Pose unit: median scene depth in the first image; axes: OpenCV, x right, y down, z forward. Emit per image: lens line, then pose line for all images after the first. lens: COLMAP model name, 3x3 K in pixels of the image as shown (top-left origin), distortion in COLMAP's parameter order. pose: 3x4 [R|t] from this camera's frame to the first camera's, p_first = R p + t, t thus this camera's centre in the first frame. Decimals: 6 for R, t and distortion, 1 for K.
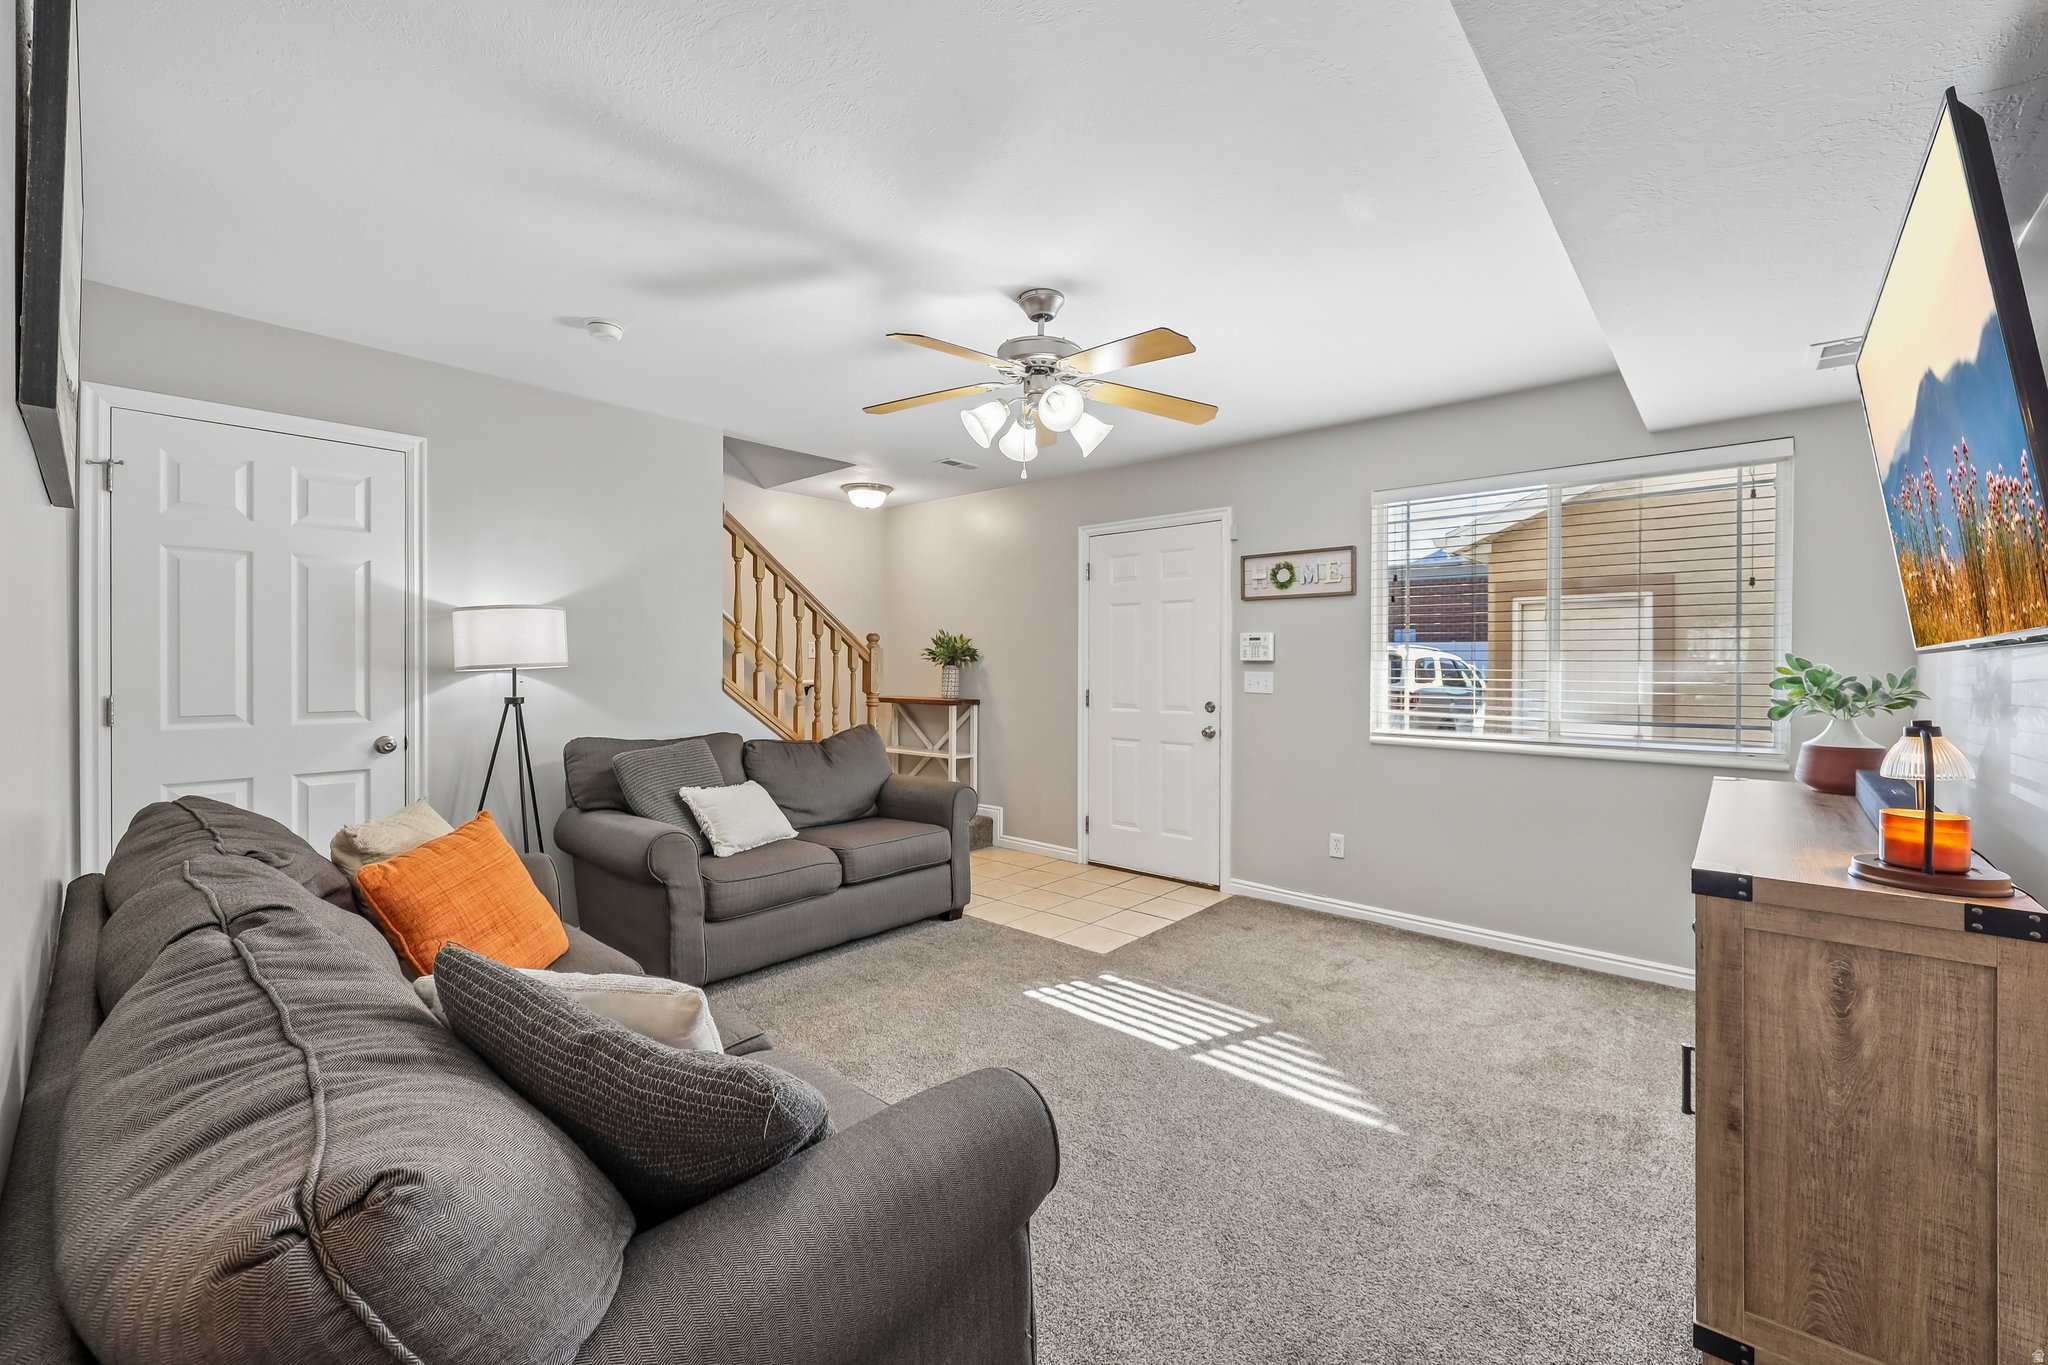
lens RADIAL K [[820.9, 0, 1032.4], [0, 820.9, 642.9], [0, 0, 1]] dist [-0.001217, -0.000208]
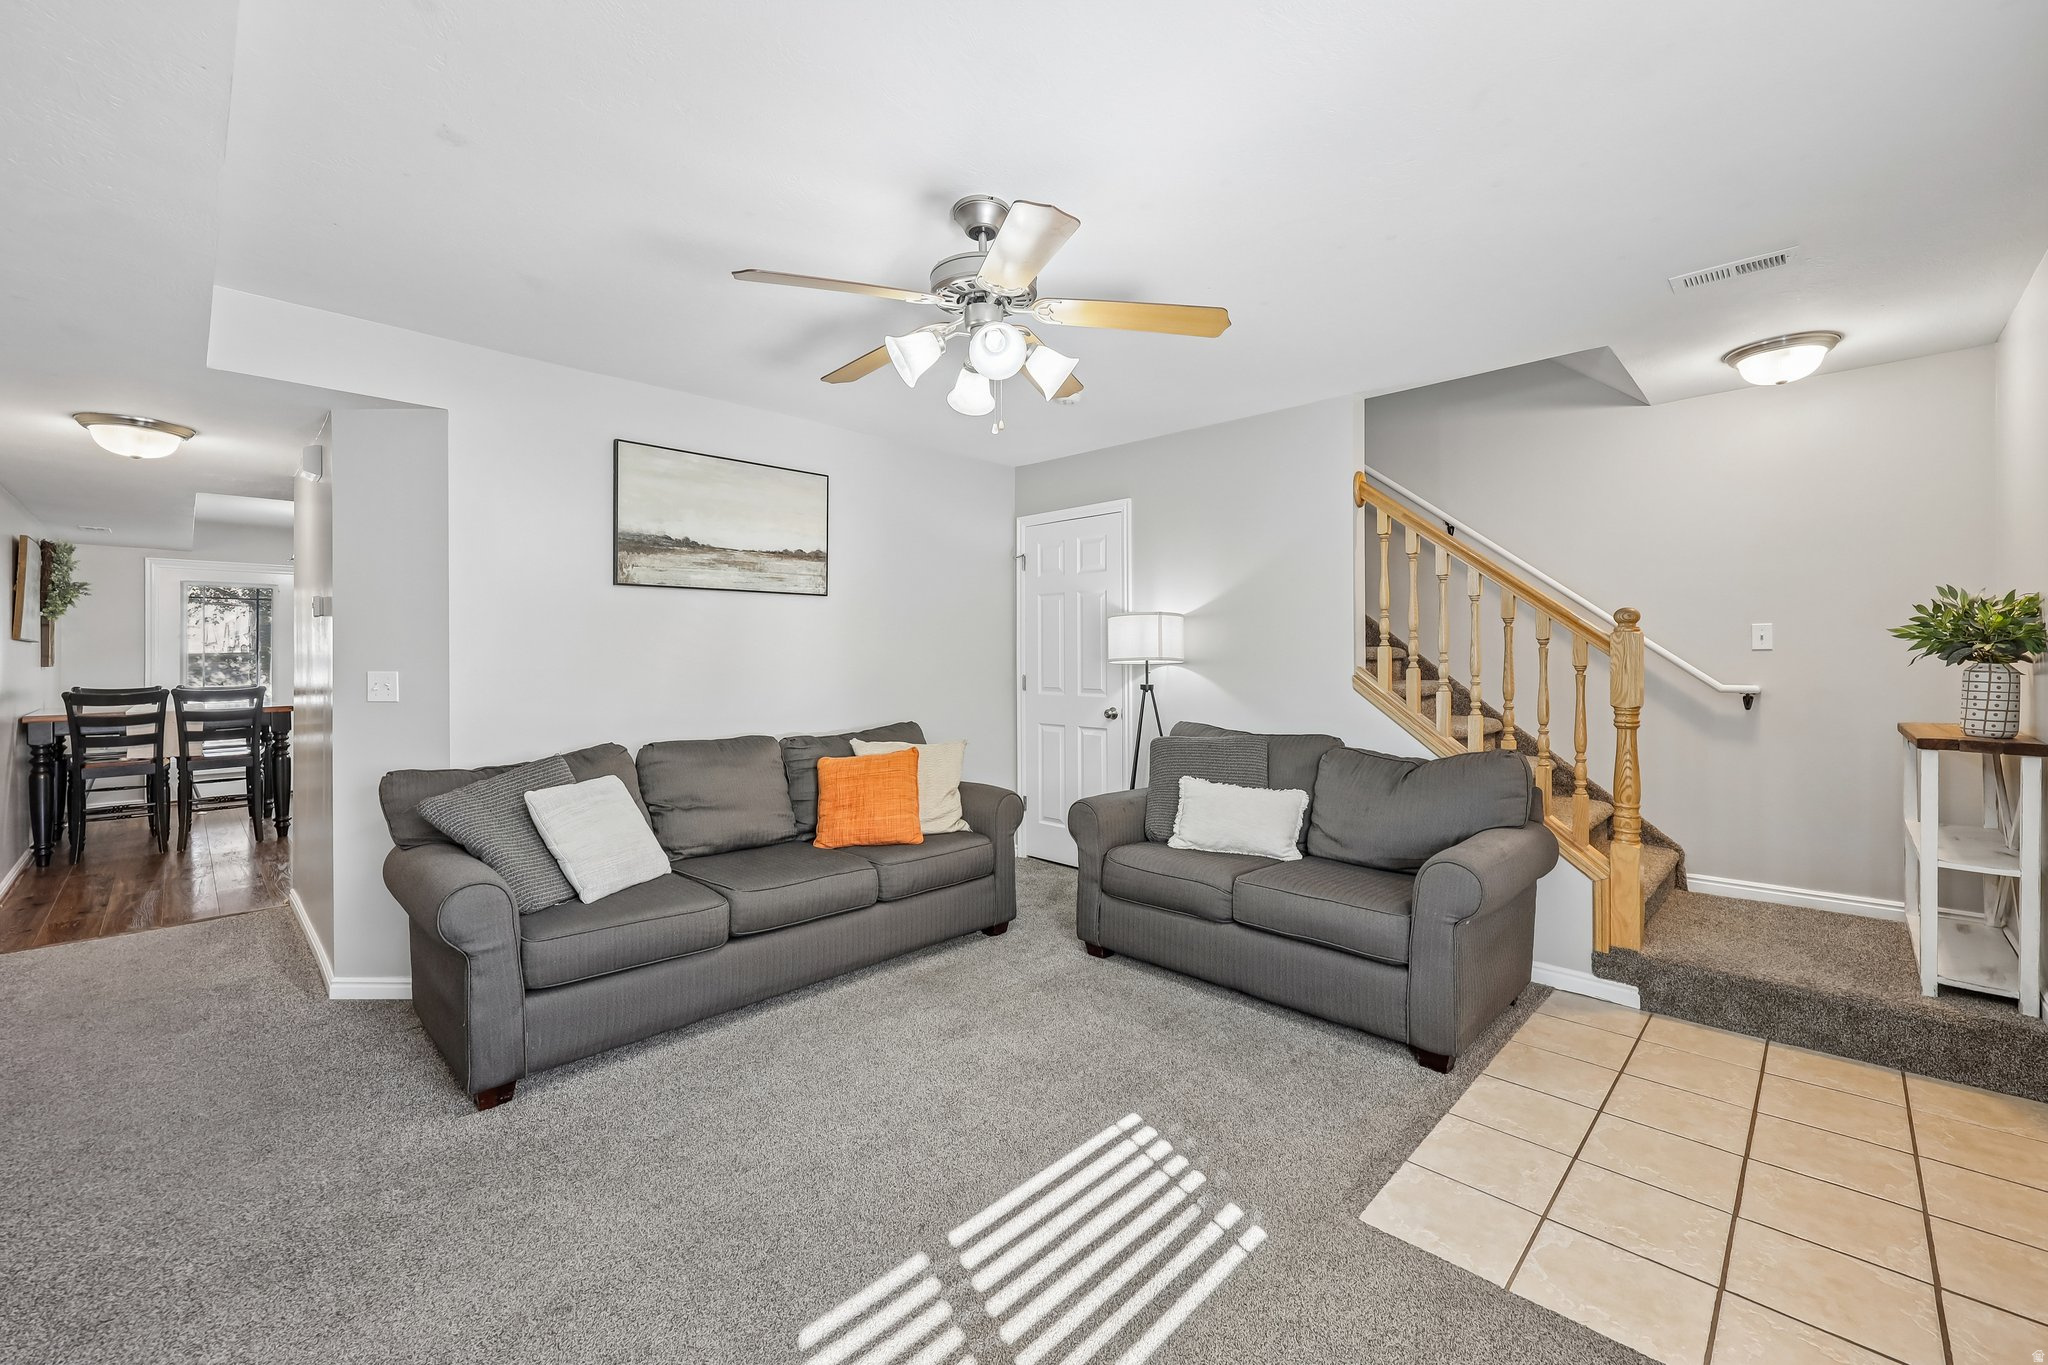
lens RADIAL K [[820.9, 0, 1032.4], [0, 820.9, 642.9], [0, 0, 1]] dist [-0.001217, -0.000208]
pose [[-0.045012, -0.017899, -0.998826, 0.705369], [0.024176, 0.999527, -0.019001, 0.022203], [0.998694, -0.025002, -0.044558, 0.942681]]
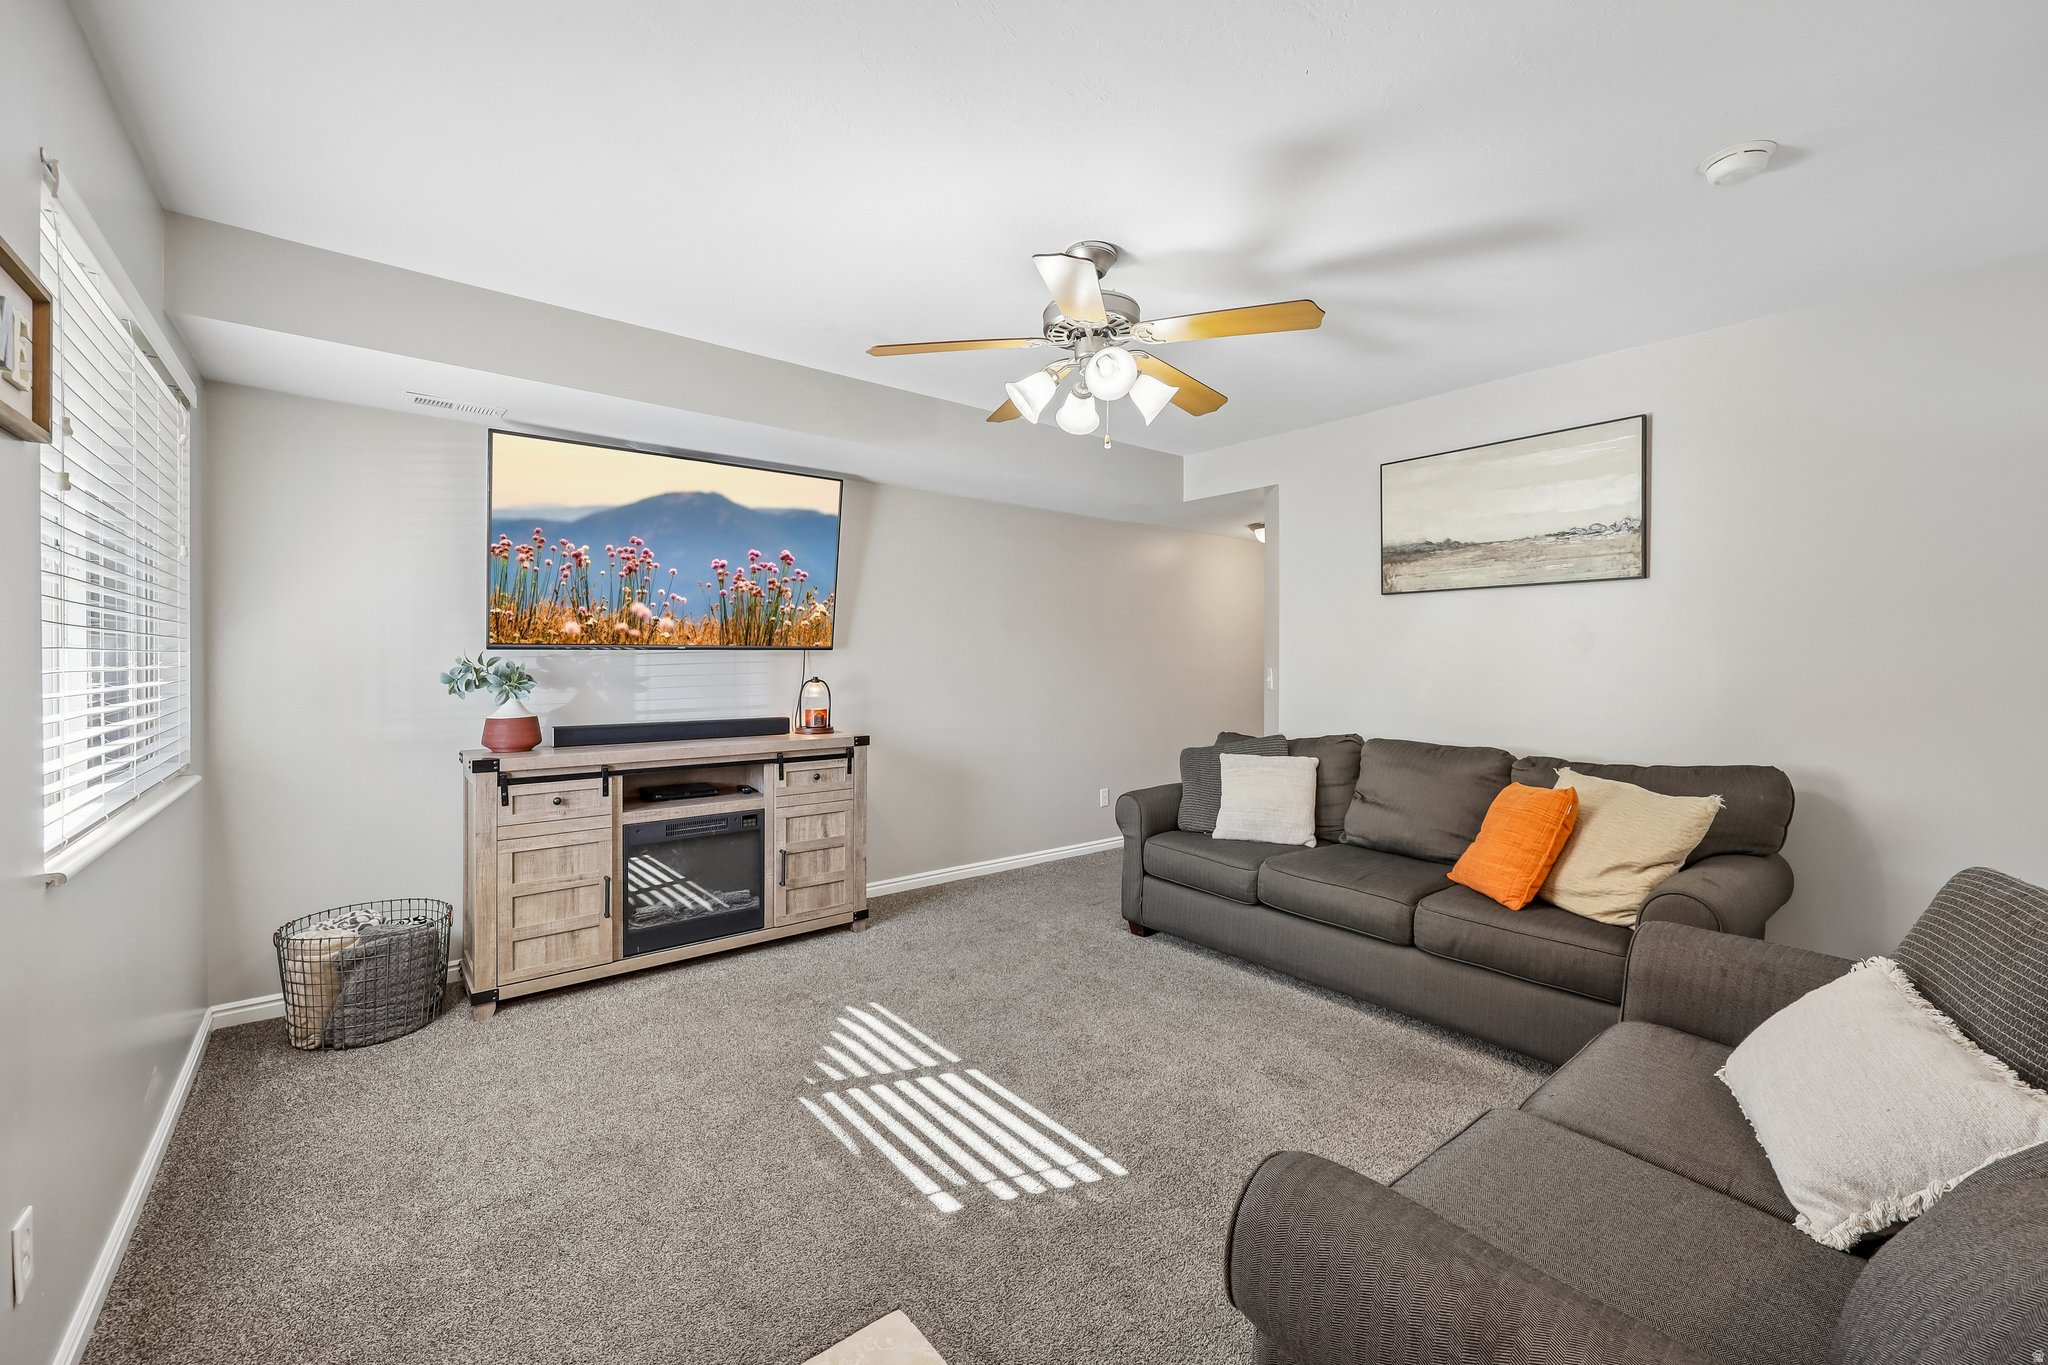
lens RADIAL K [[828.5, 0, 1023.1], [0, 828.5, 668.4], [0, 0, 1]] dist [0.000076, 0.000138]
pose [[-0.984732, -0.008223, 0.173883, -0.059926], [-0.011278, 0.999799, -0.016589, 0.045152], [-0.173712, -0.018296, -0.984627, 1.646430]]
